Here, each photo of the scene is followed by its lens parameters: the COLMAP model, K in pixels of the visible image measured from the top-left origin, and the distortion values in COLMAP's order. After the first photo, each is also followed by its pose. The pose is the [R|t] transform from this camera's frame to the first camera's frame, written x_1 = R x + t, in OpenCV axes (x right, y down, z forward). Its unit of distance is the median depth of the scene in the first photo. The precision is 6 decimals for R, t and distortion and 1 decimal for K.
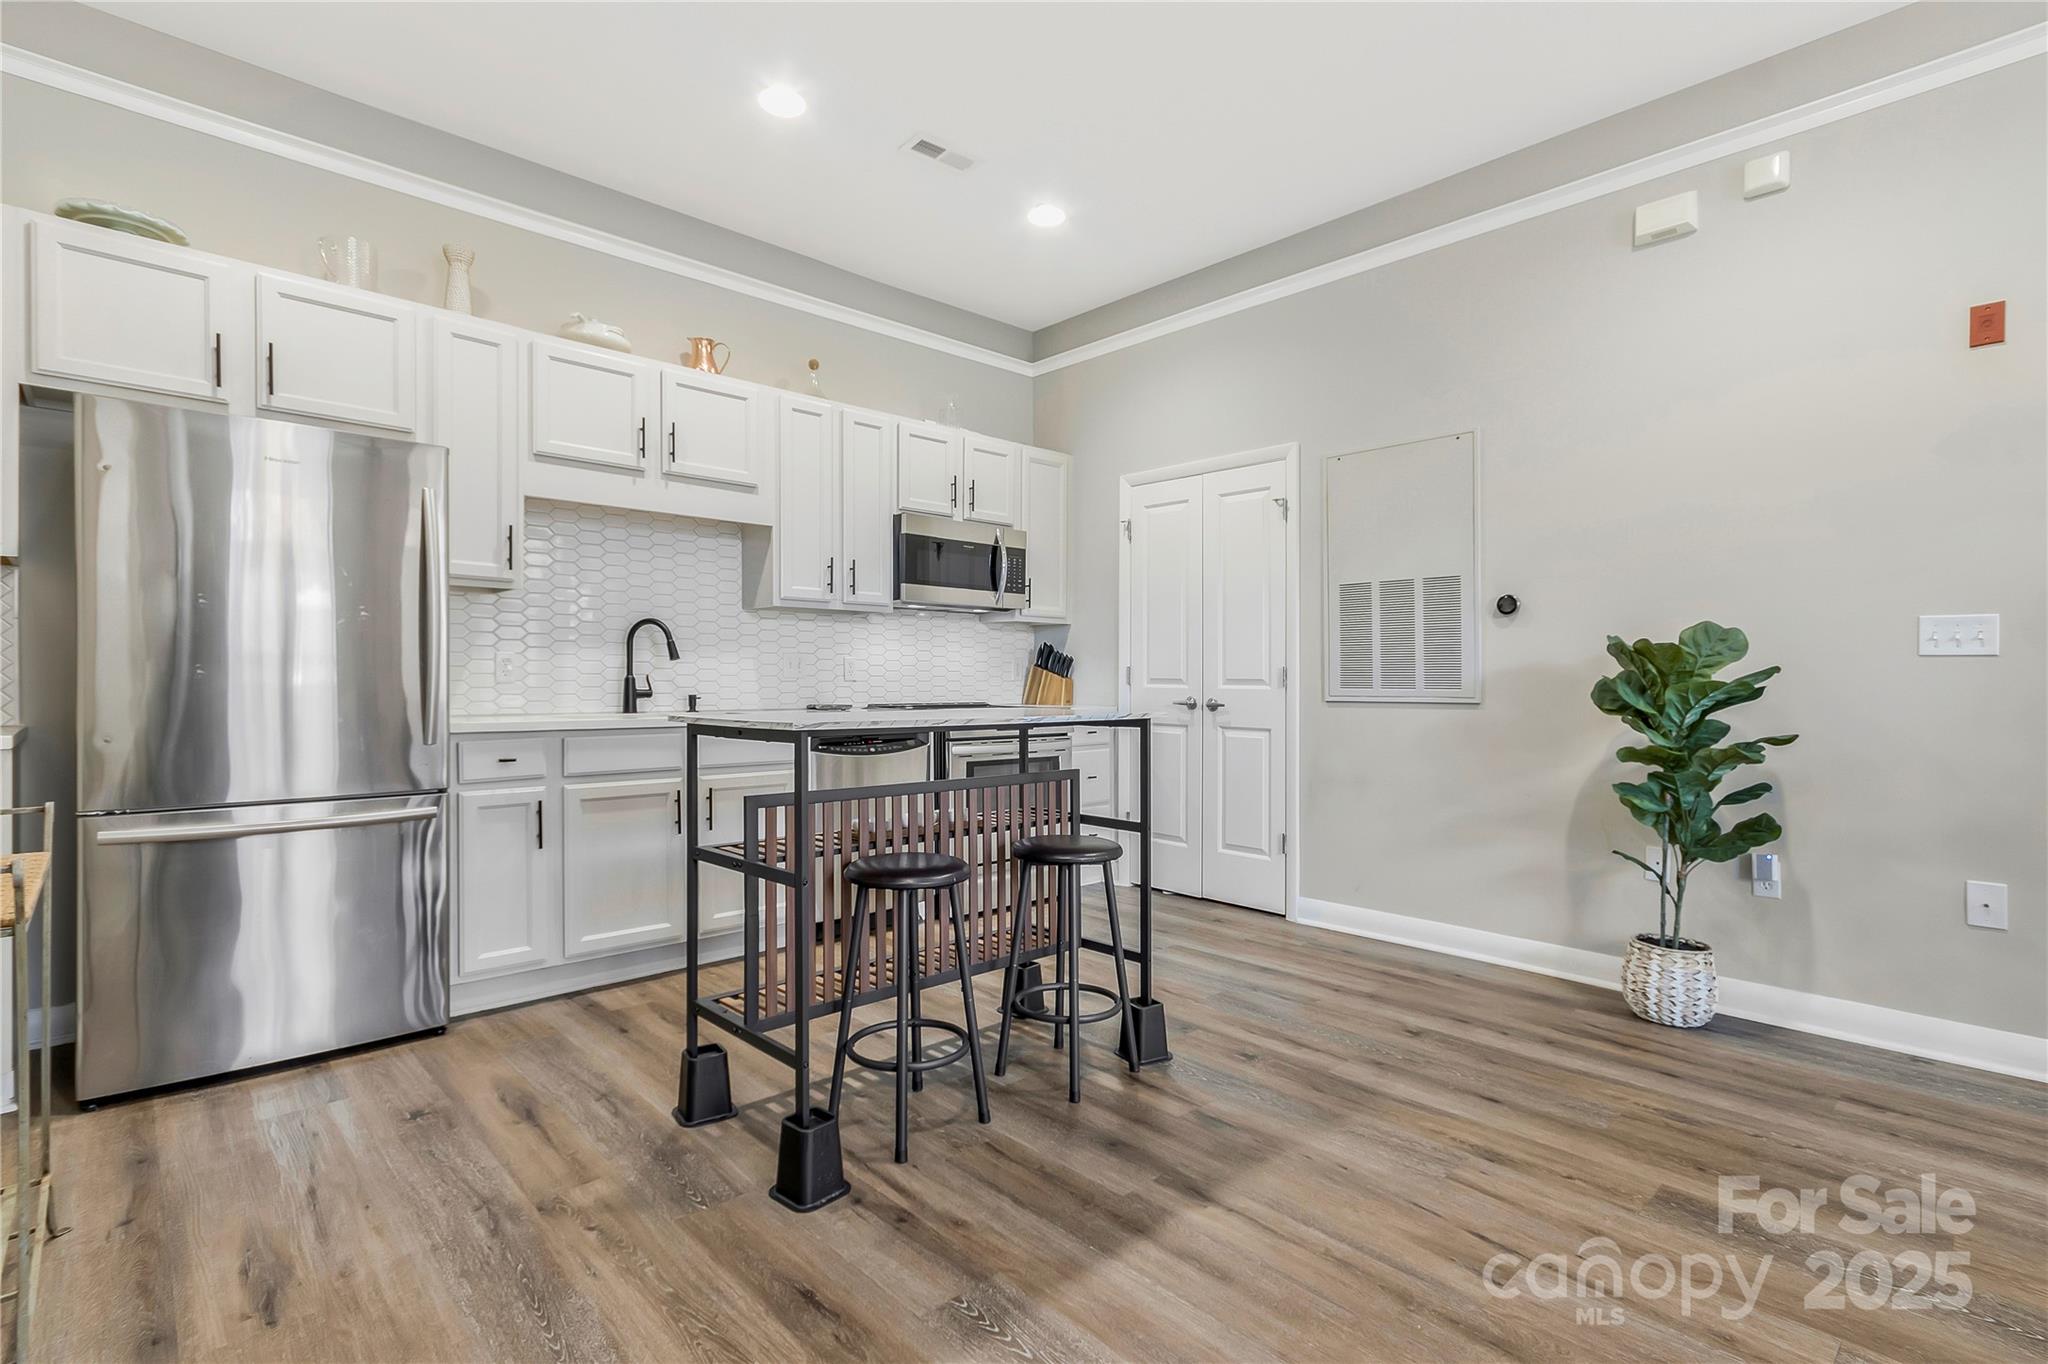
lens RADIAL K [[978.7, 0, 1024.2], [0, 978.7, 674.0], [0, 0, 1]] dist [0.001001, 0.001020]
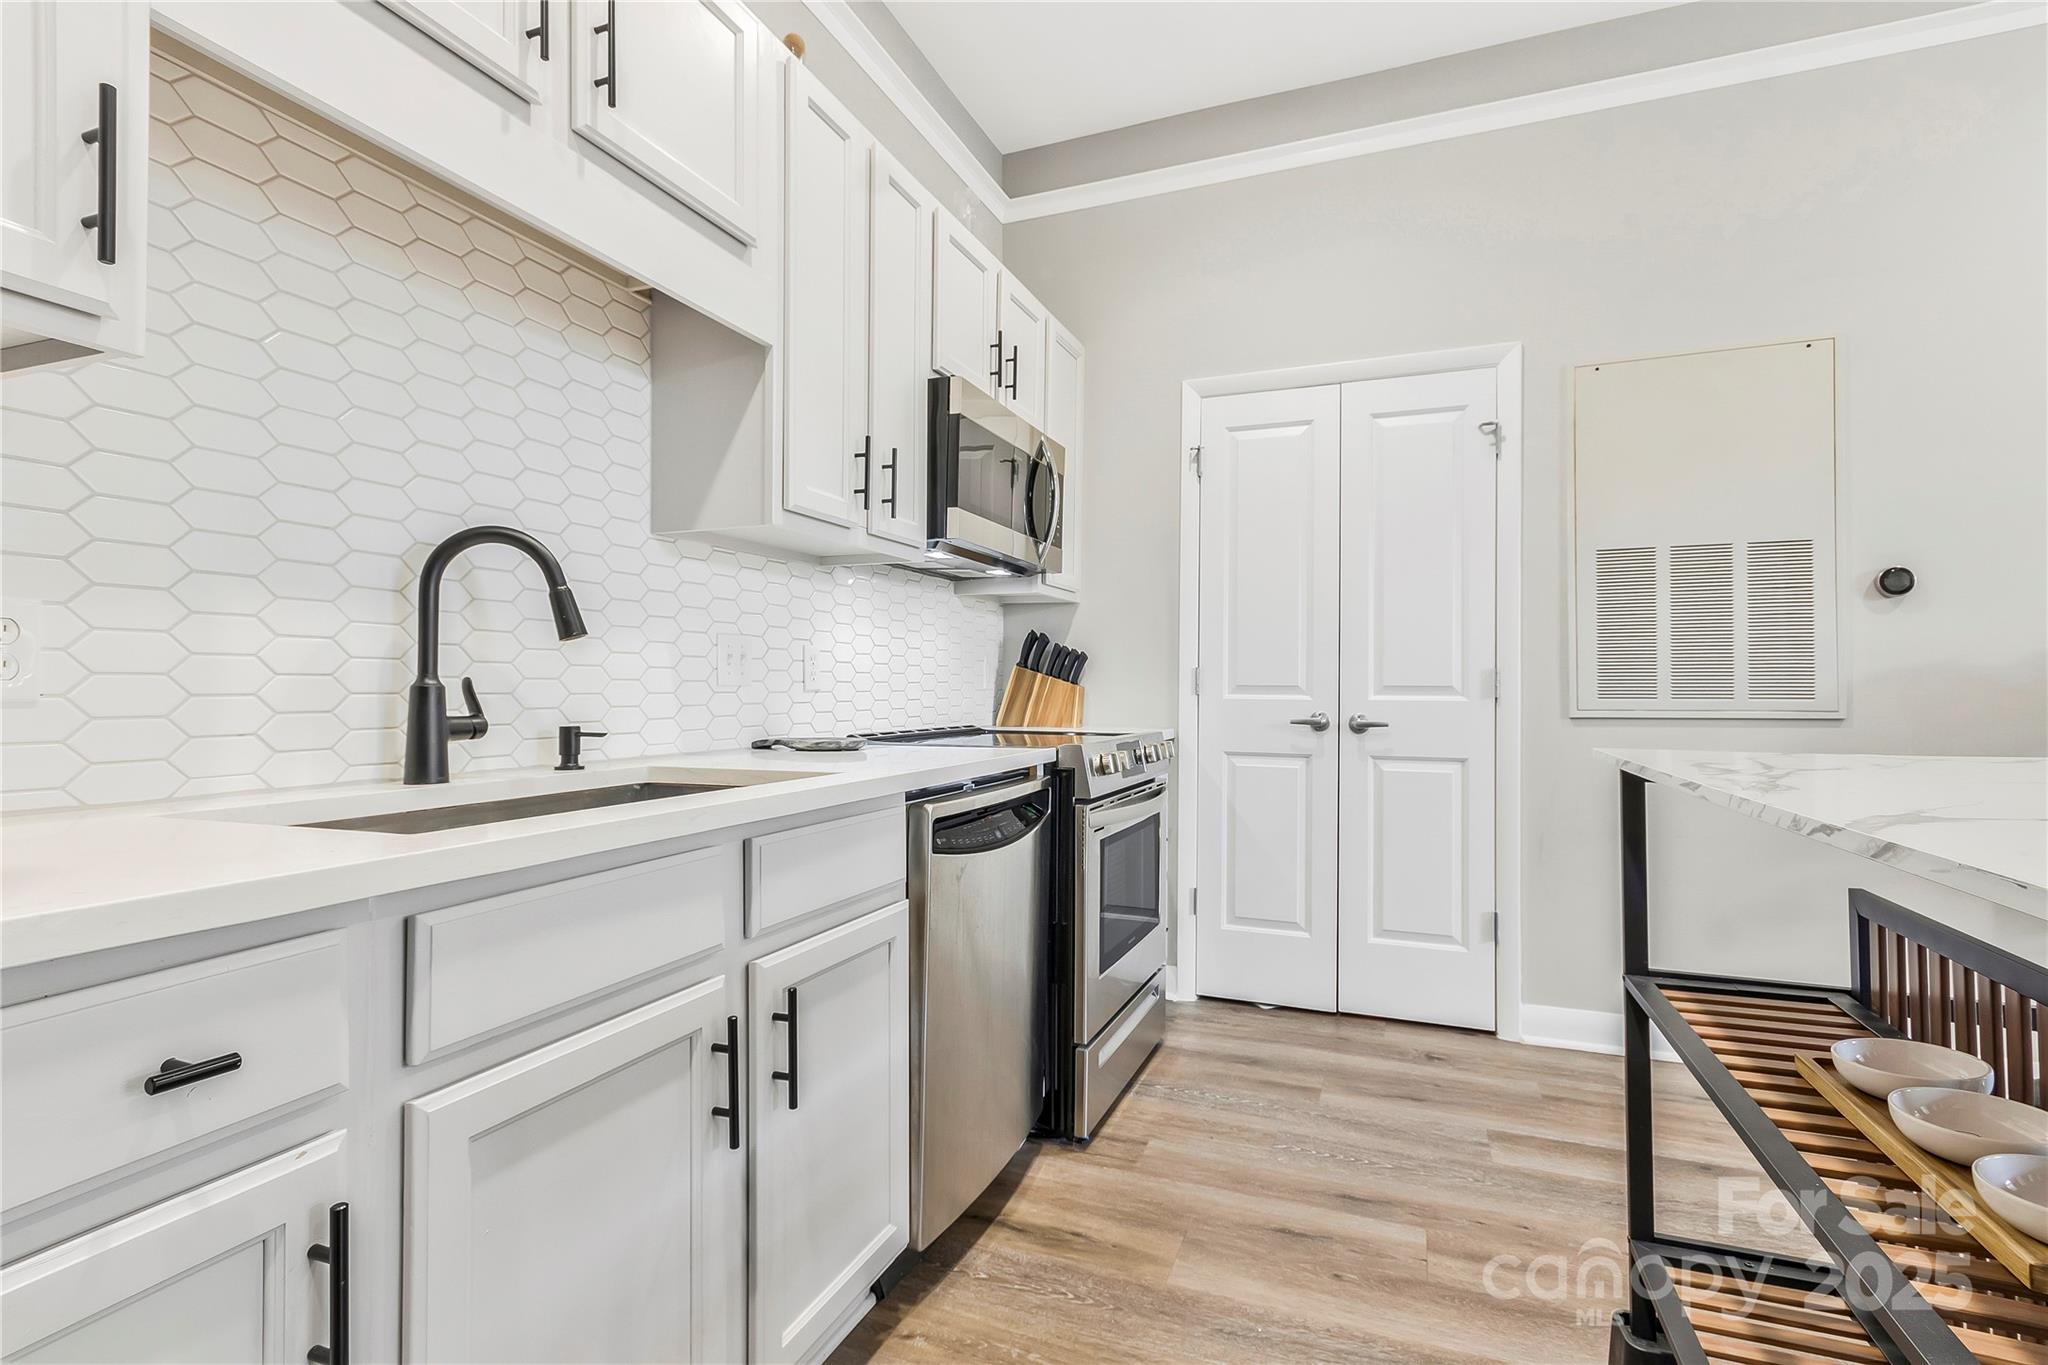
lens RADIAL K [[978.7, 0, 1024.2], [0, 978.7, 674.5], [0, 0, 1]] dist [0.001001, 0.001020]
pose [[0.907703, 0.003372, 0.419600, -0.322138], [0.000008, 0.999968, -0.008052, 0.002646], [-0.419613, 0.007312, 0.907673, 0.519071]]
